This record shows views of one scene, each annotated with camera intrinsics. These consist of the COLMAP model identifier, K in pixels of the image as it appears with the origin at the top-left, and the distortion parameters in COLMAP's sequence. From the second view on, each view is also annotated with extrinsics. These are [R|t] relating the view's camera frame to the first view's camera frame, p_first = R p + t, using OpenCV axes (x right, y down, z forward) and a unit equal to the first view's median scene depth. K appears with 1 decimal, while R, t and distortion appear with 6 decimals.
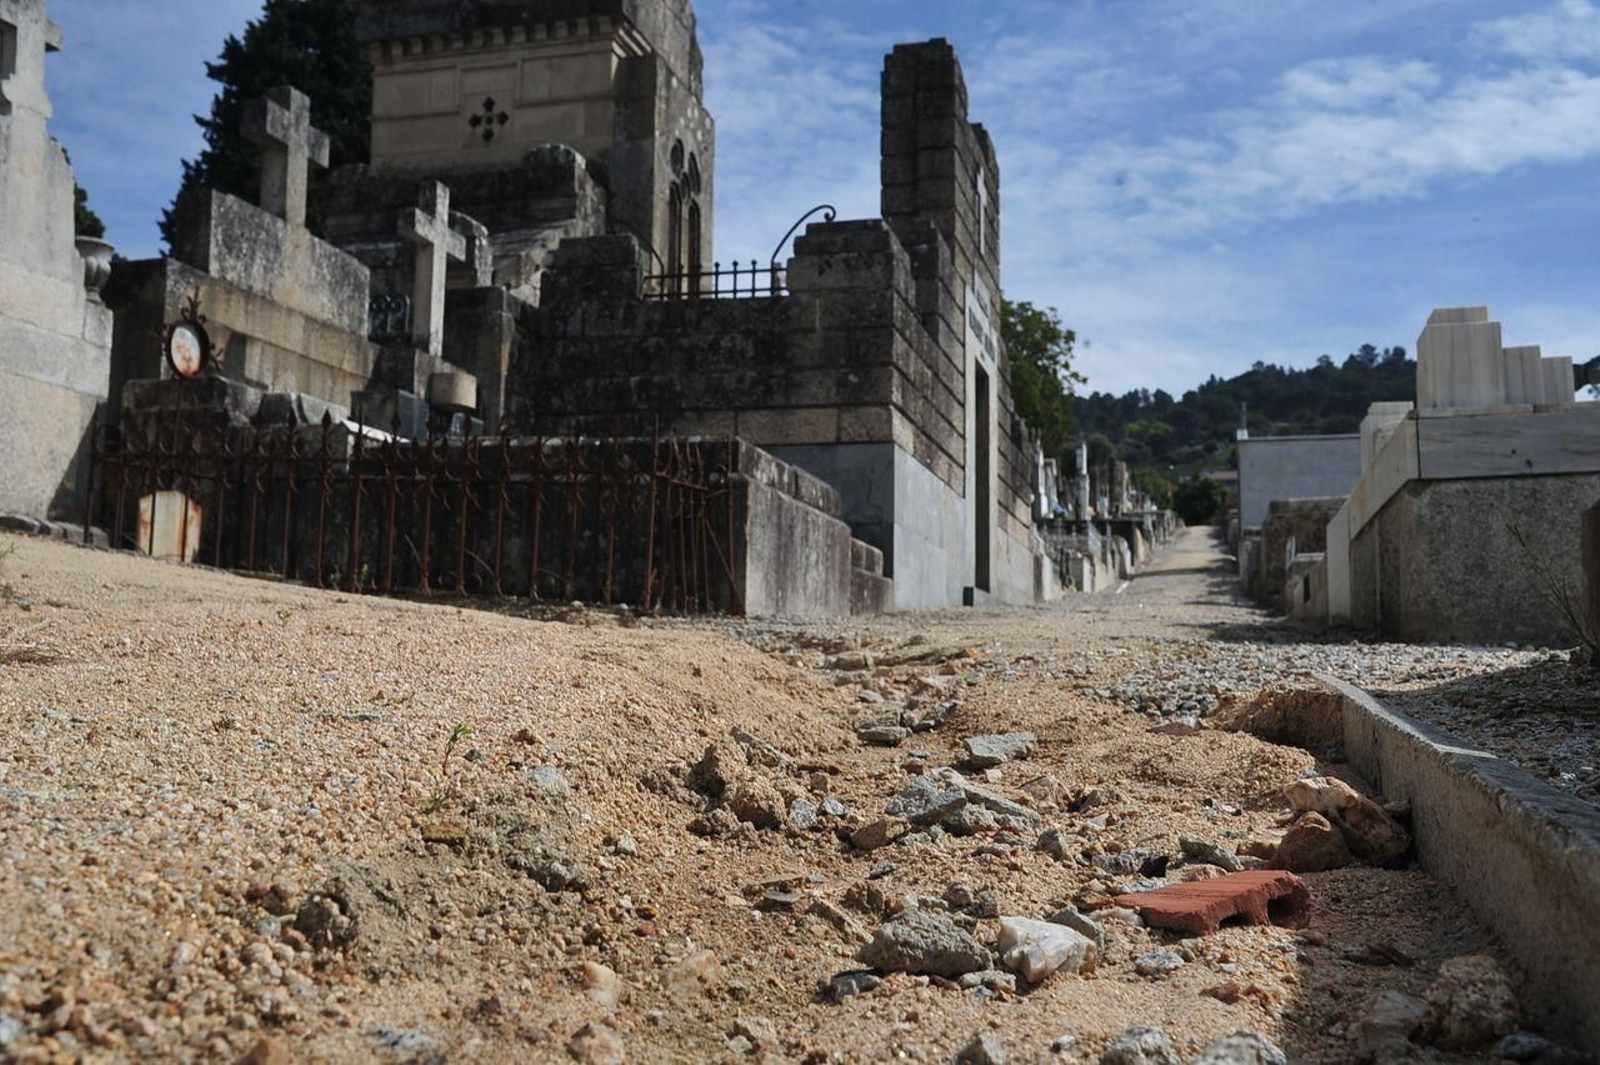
lens RADIAL K [[1540.2, 0, 805.9], [0, 1540.2, 517.8], [0, 0, 1]] dist [-0.056271, 0.078036]
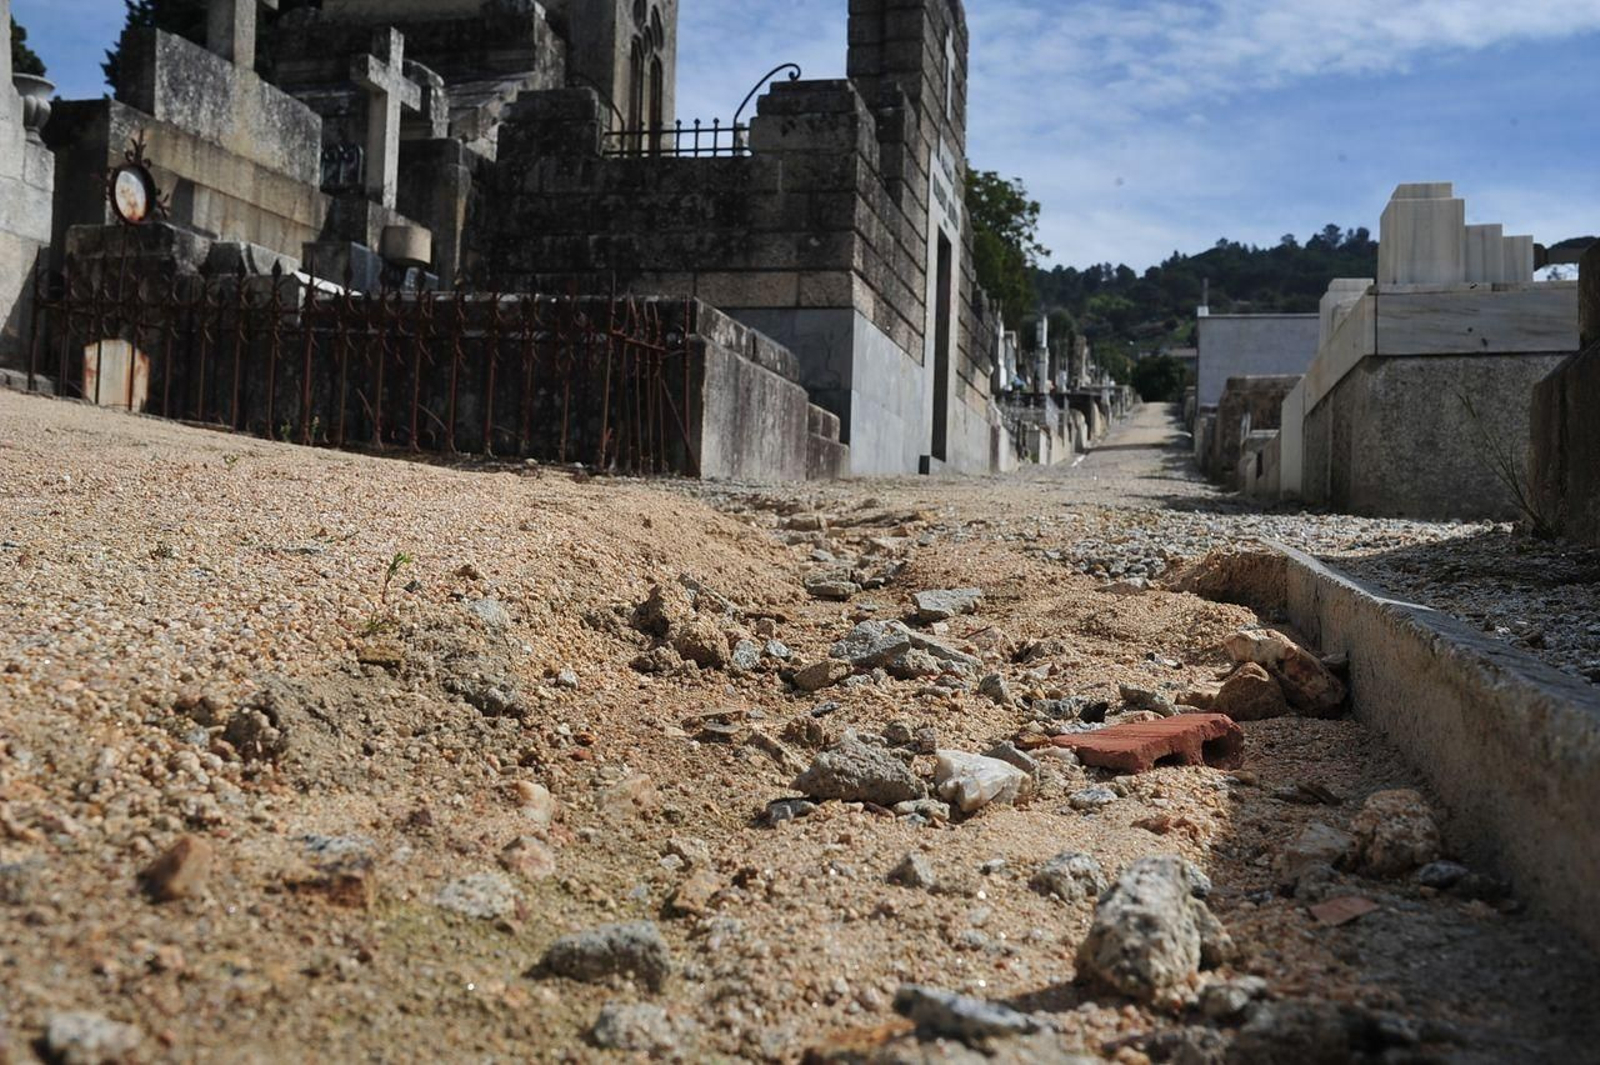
lens RADIAL K [[1540.2, 0, 805.9], [0, 1540.2, 517.8], [0, 0, 1]] dist [-0.056271, 0.078036]
pose [[0.999391, 0.020186, 0.028481, 0.004696], [-0.022541, 0.996130, 0.084948, 0.013133], [-0.026656, -0.085538, 0.995978, 0.005910]]
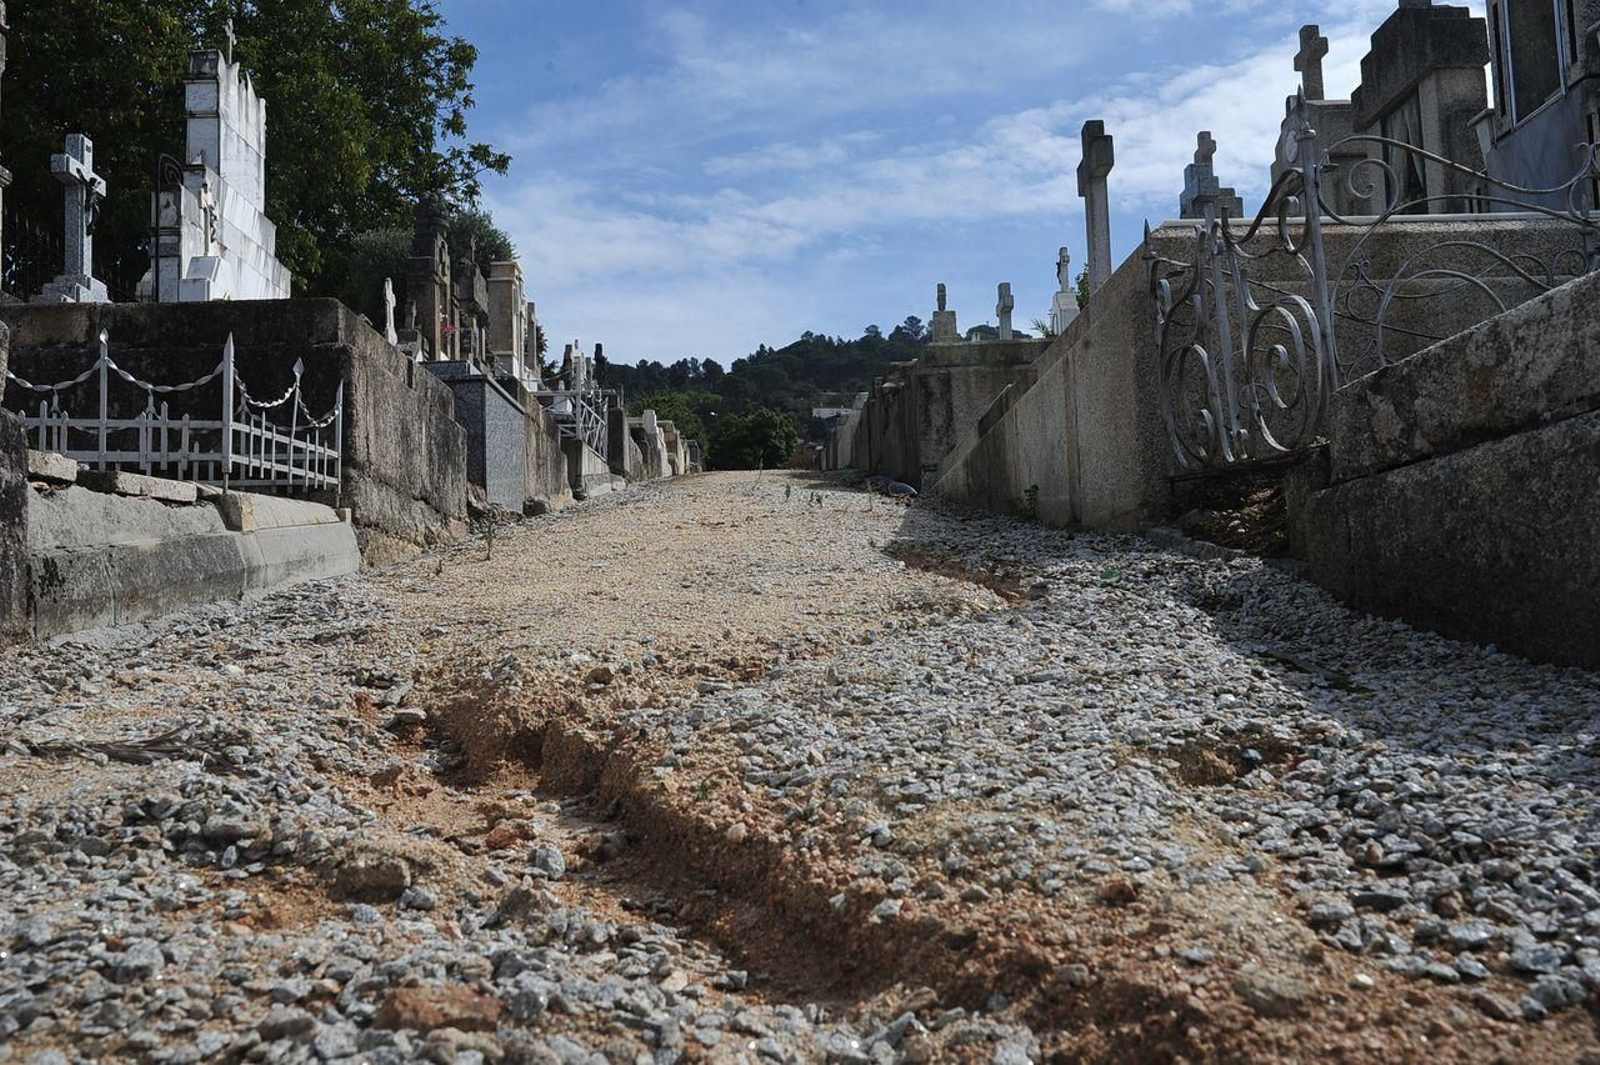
lens RADIAL K [[1570.0, 0, 800.0], [0, 1570.0, 532.5], [0, 0, 1]] dist [-0.050036, 0.031111]
pose [[0.960306, -0.017197, 0.278418, 0.583154], [0.010414, 0.999612, 0.025823, 0.043957], [-0.278754, -0.021899, 0.960113, 2.278144]]
